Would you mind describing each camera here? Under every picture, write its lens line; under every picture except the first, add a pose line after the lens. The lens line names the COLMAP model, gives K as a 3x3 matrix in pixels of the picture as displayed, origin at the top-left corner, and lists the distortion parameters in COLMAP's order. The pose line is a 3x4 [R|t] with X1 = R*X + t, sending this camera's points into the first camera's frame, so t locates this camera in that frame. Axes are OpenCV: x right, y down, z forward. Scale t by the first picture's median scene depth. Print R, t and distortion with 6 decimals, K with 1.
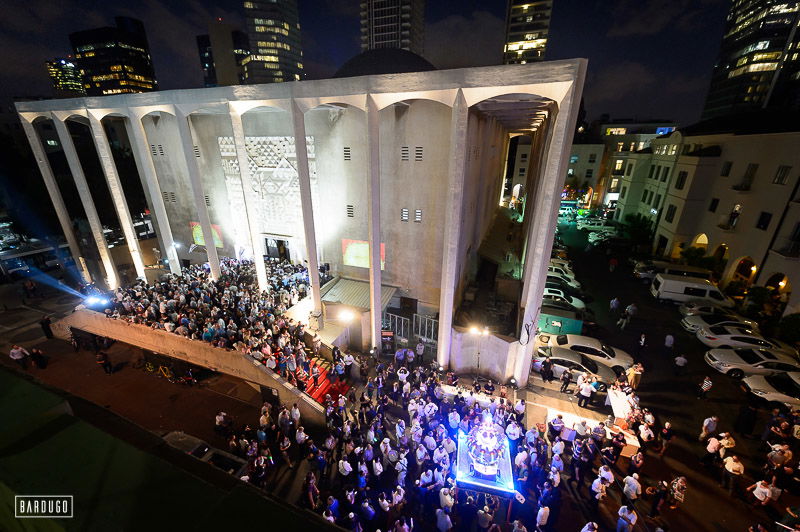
lens RADIAL K [[313.0, 0, 399.8], [0, 313.0, 265.5], [0, 0, 1]] dist [0.016666, -0.003456]
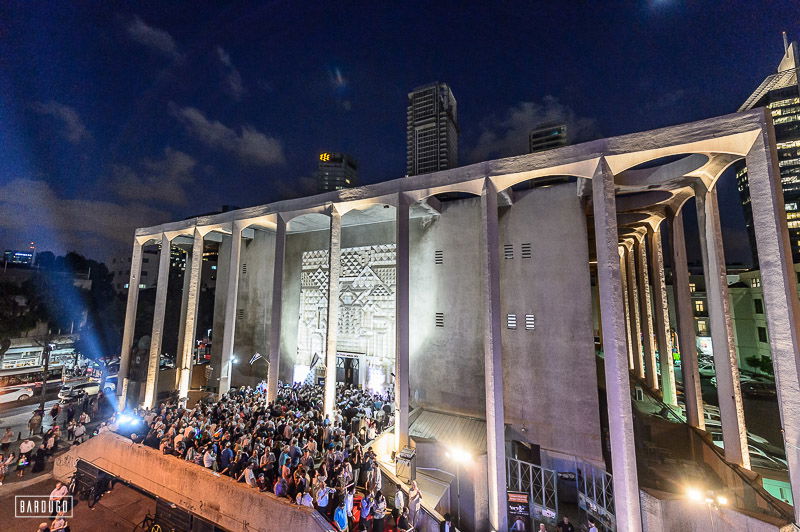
lens RADIAL K [[313.0, 0, 399.8], [0, 313.0, 265.5], [0, 0, 1]] dist [0.016666, -0.003456]
pose [[0.994592, -0.009632, -0.103410, -0.179489], [-0.039527, 0.885655, -0.462658, 0.094151], [0.096042, 0.464244, 0.880485, 0.177629]]
